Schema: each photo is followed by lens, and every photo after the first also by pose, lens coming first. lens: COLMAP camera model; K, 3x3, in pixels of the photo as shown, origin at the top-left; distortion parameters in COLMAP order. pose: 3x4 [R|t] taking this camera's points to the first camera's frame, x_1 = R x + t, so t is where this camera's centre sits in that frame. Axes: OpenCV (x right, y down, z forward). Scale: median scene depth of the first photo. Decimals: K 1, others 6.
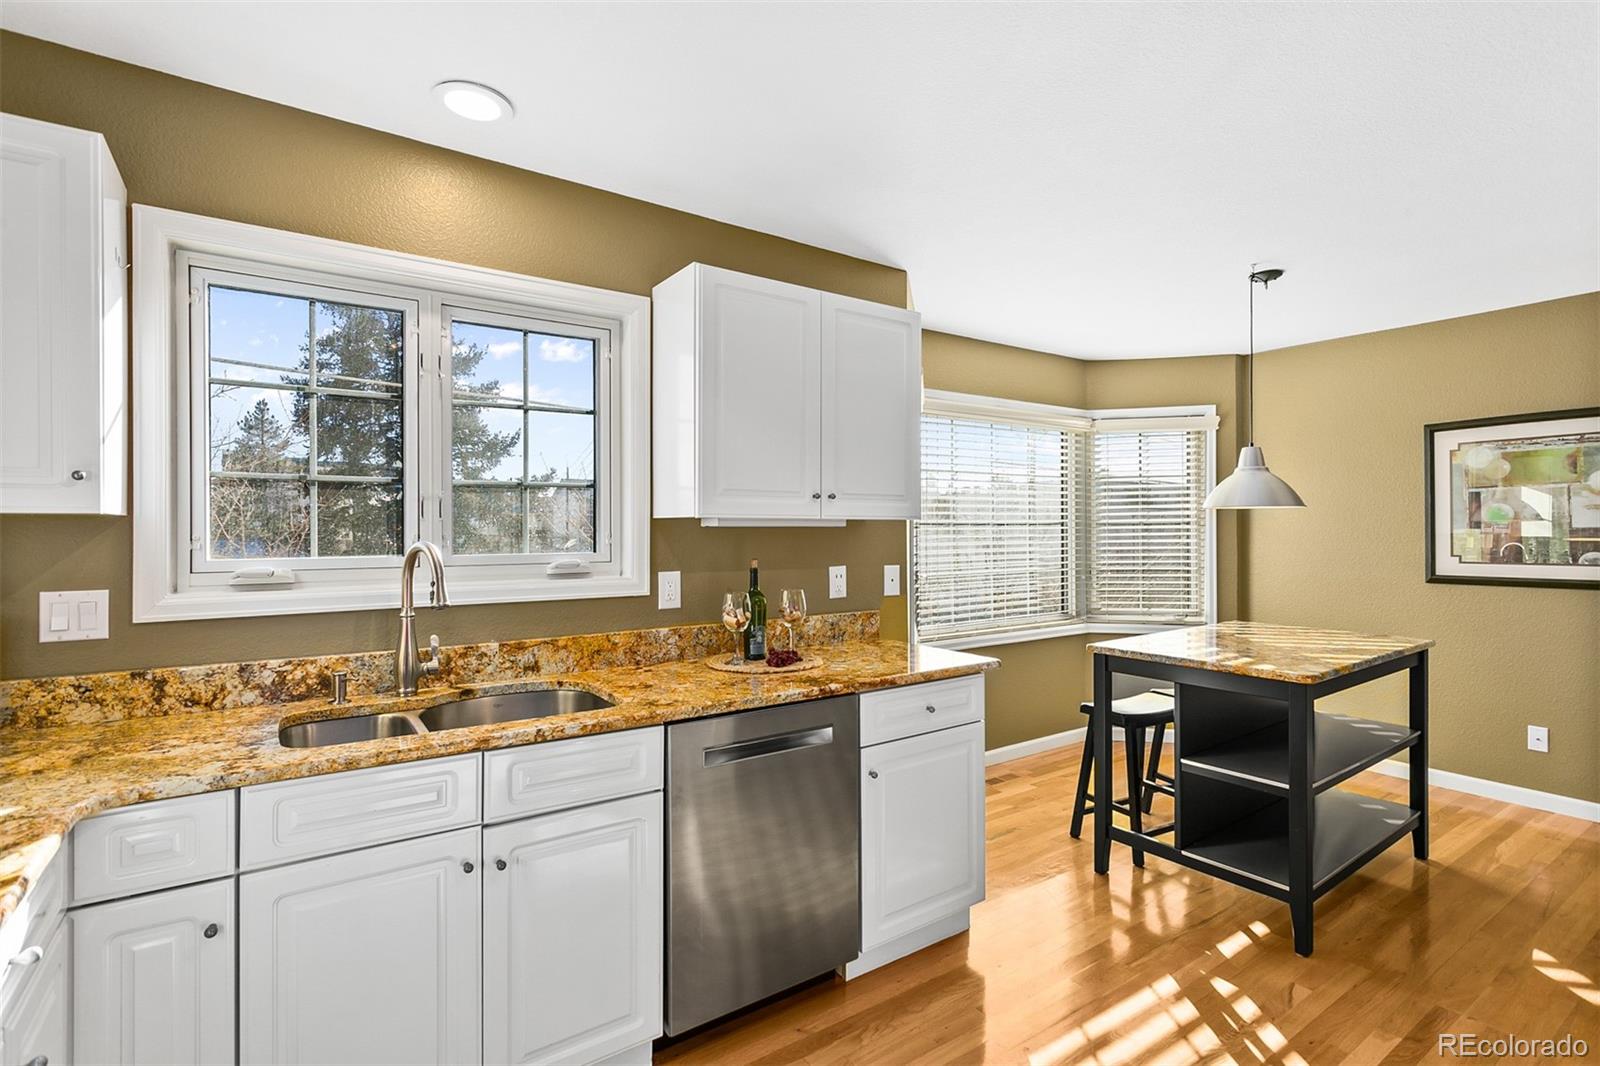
lens RADIAL K [[774.4, 0, 794.7], [0, 774.4, 530.8], [0, 0, 1]] dist [0.001949, 0.002224]
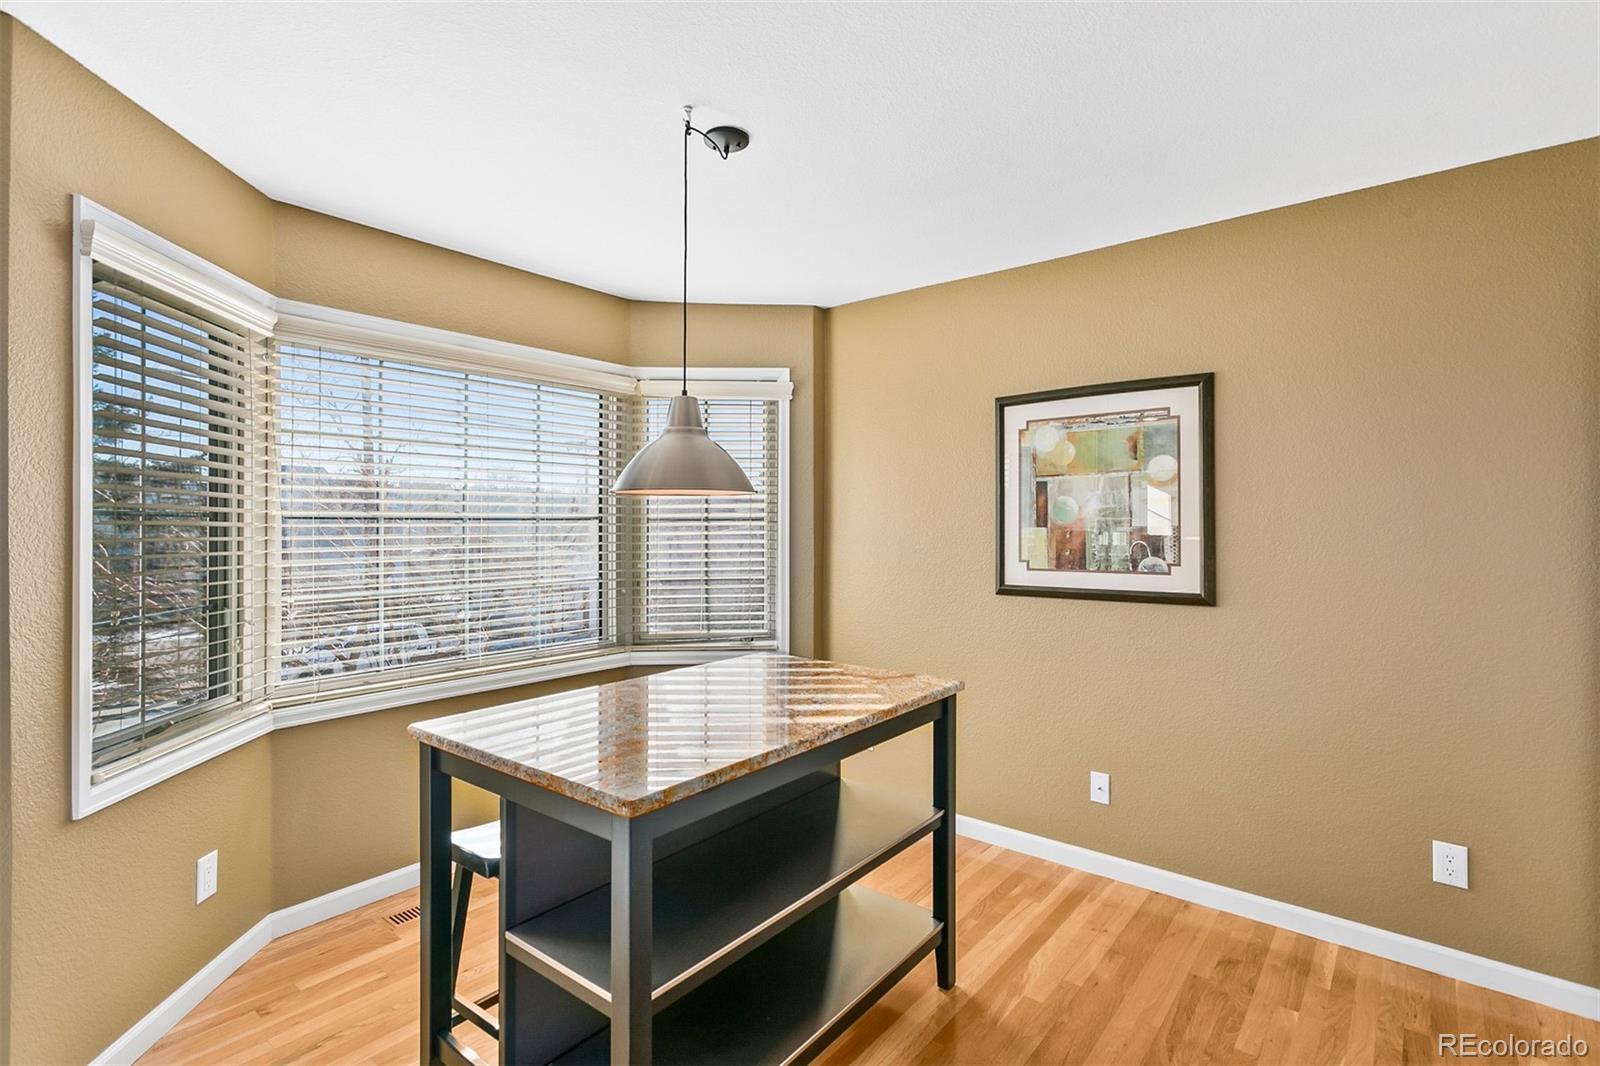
lens RADIAL K [[774.4, 0, 805.3], [0, 774.4, 527.1], [0, 0, 1]] dist [0.001949, 0.002224]
pose [[0.957870, 0.001313, 0.287200, 0.430202], [-0.001907, 0.999997, 0.001790, -0.004113], [-0.287197, -0.002262, 0.957869, 0.316707]]
